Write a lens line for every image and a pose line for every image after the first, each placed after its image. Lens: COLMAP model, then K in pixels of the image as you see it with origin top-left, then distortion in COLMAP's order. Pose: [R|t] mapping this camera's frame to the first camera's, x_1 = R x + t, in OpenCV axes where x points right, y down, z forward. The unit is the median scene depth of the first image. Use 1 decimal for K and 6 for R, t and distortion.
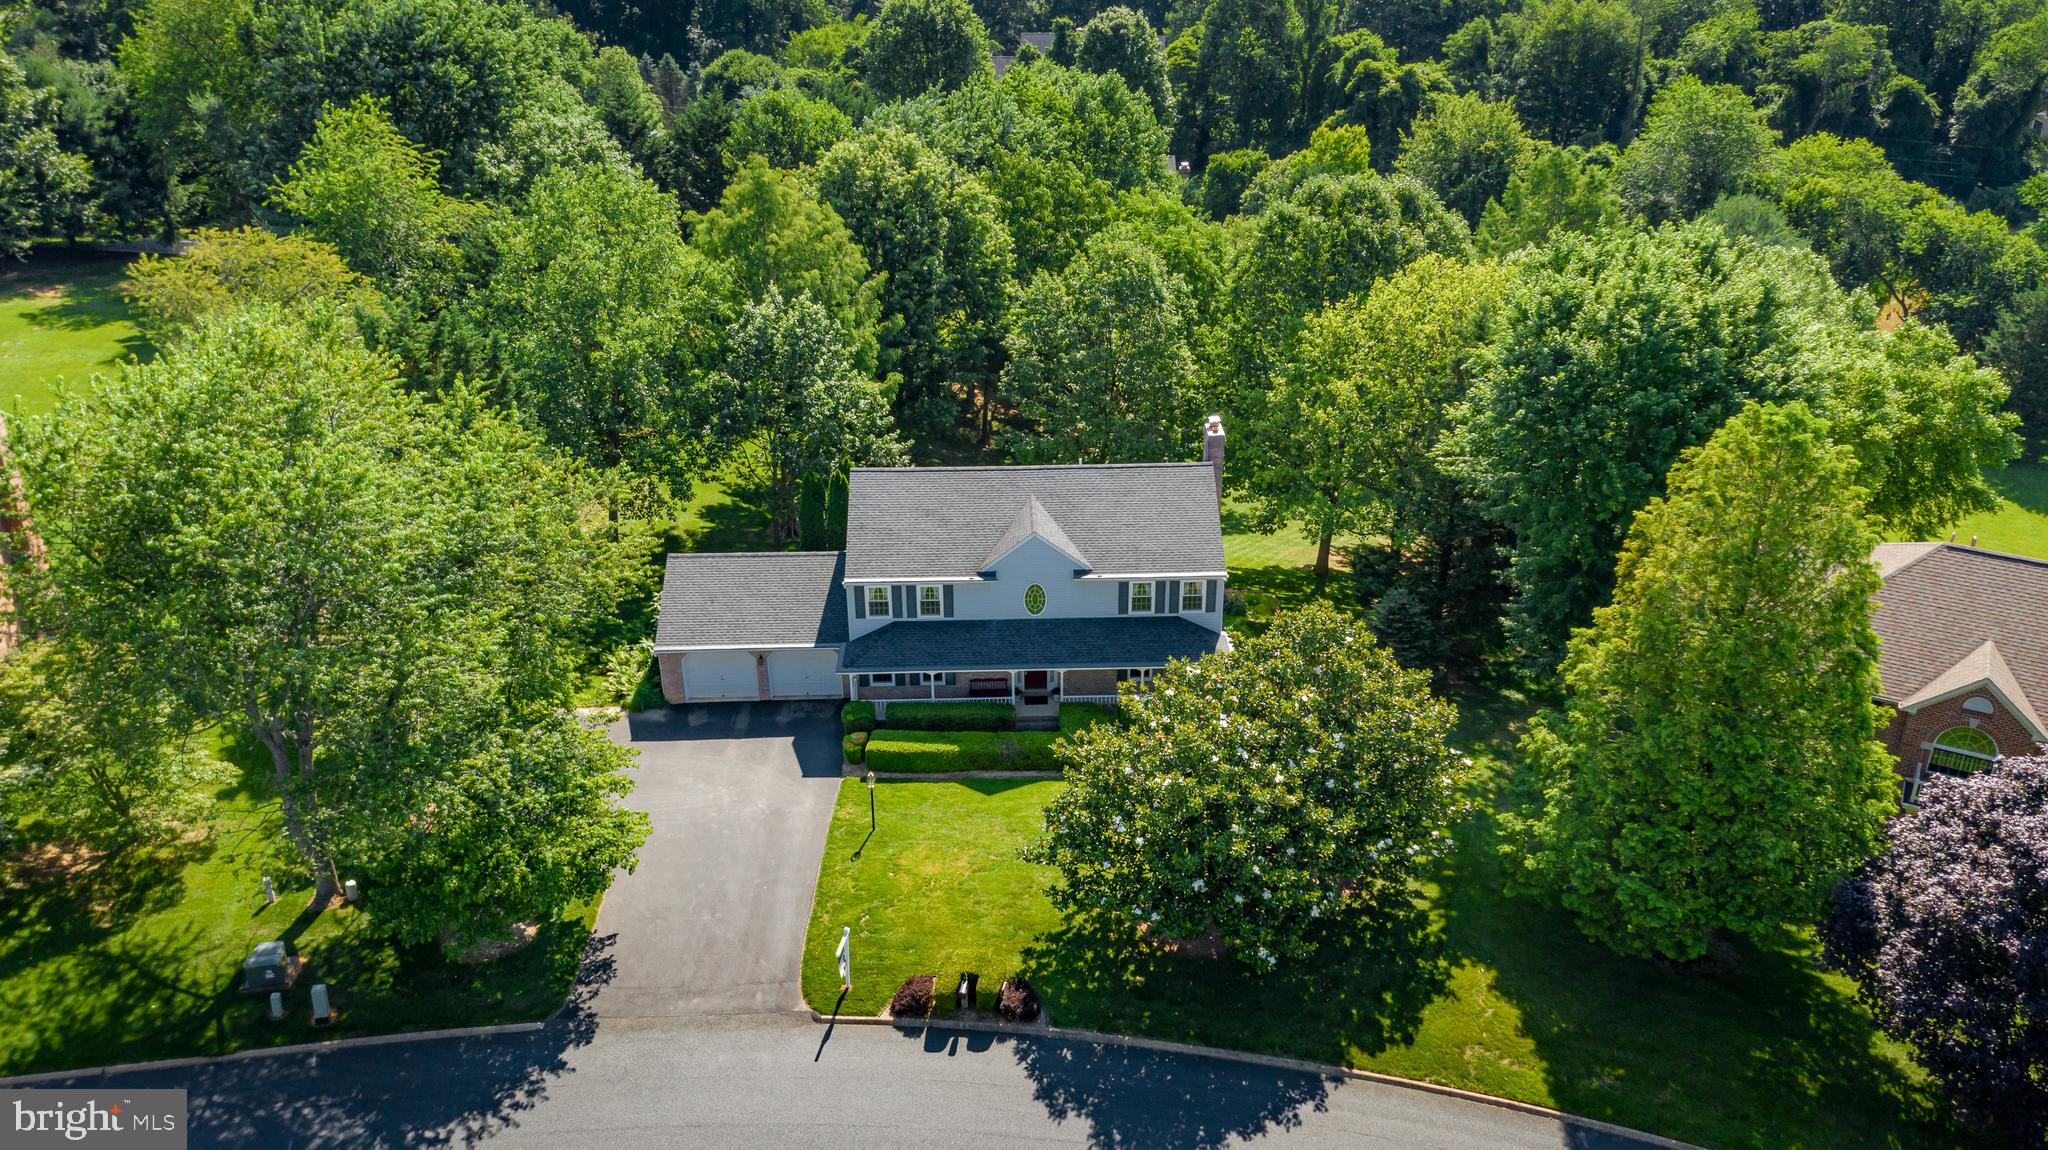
lens RADIAL K [[1595.9, 0, 1029.1], [0, 1595.9, 586.7], [0, 0, 1]] dist [0.279835, -0.388904]
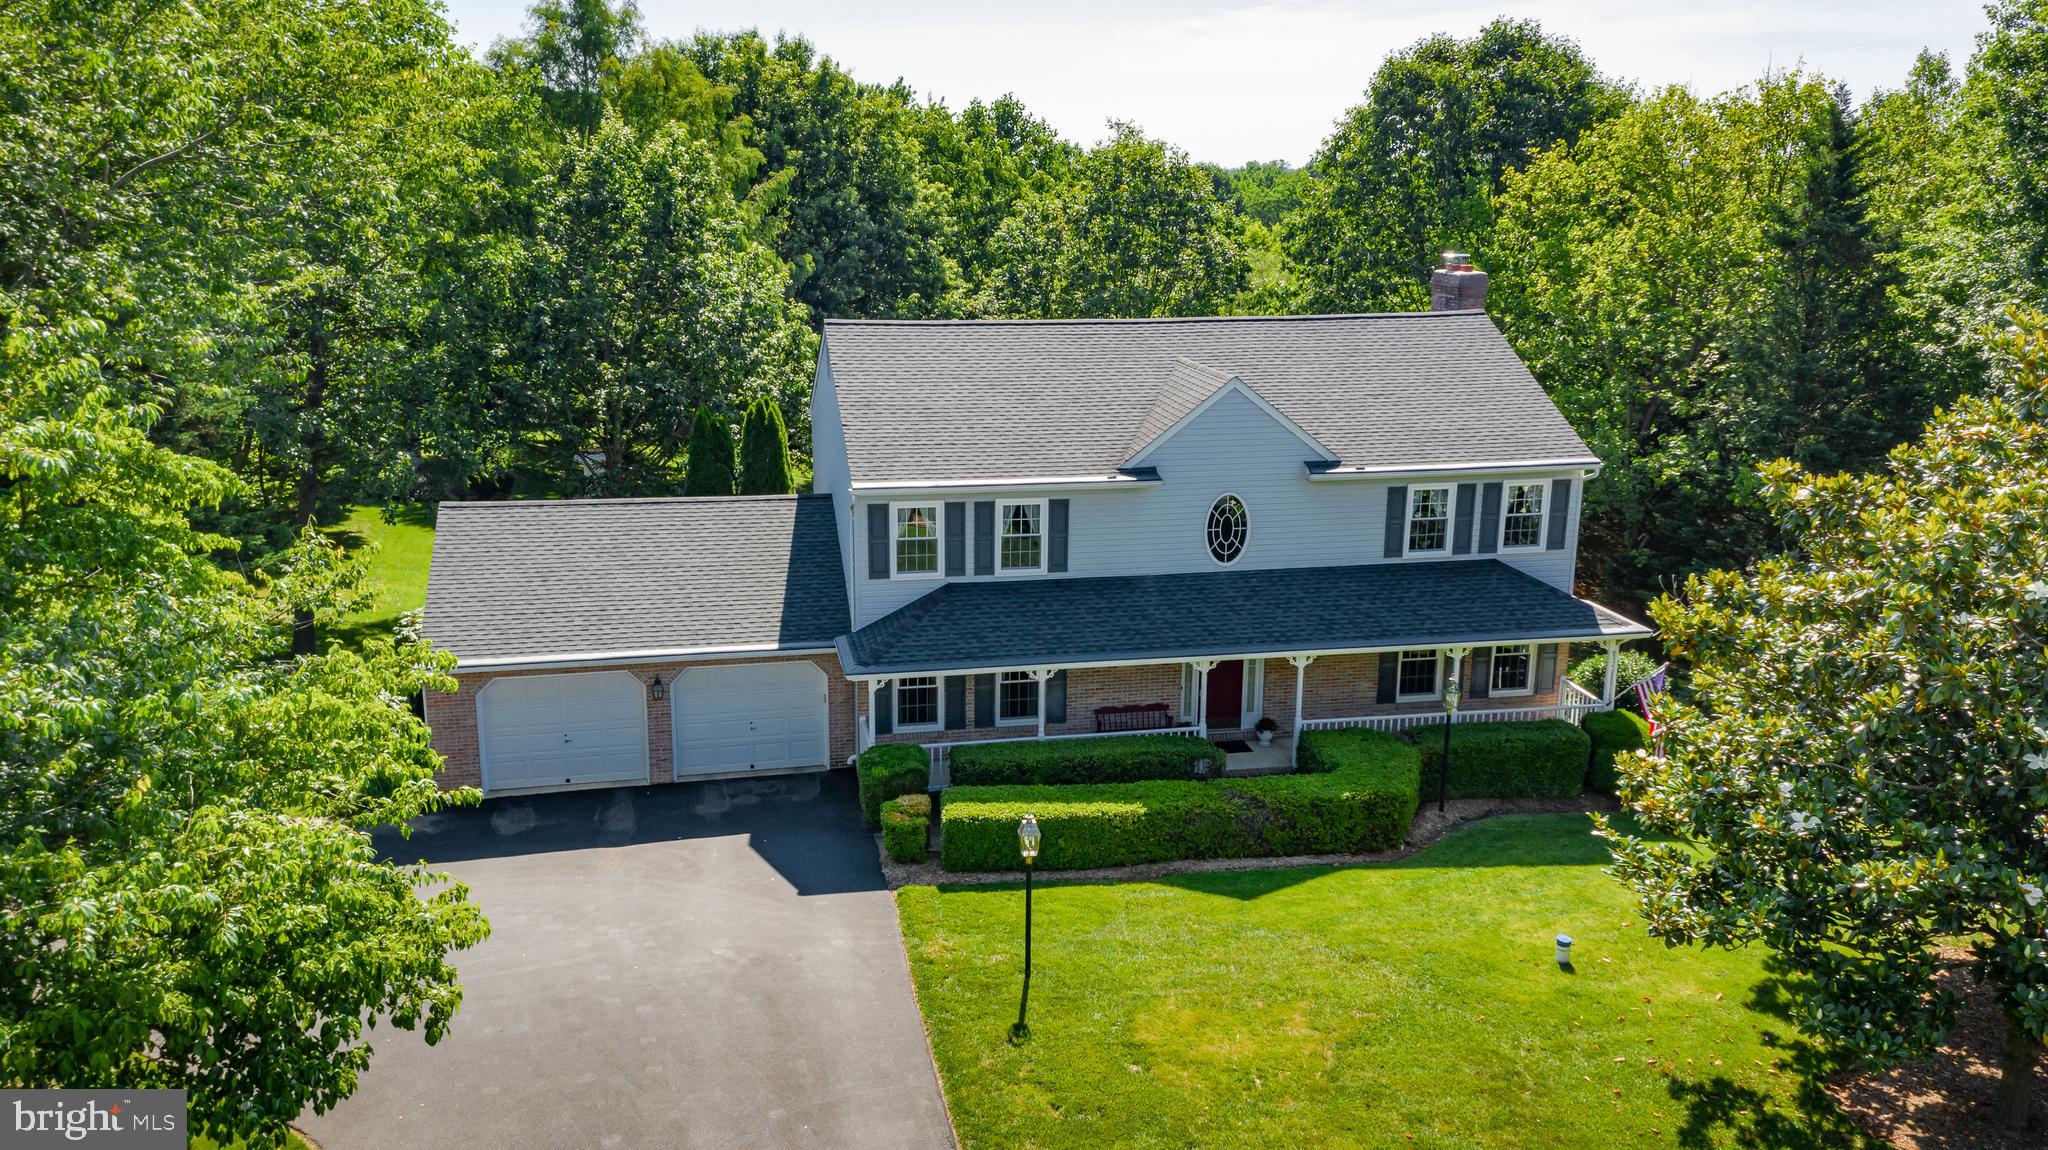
lens RADIAL K [[1595.9, 0, 1029.1], [0, 1595.9, 586.7], [0, 0, 1]] dist [0.279835, -0.388904]
pose [[0.982659, -0.033235, 0.182419, -0.150648], [0.073370, 0.973204, -0.217924, 0.131664], [-0.170288, 0.227529, 0.958766, 0.541785]]
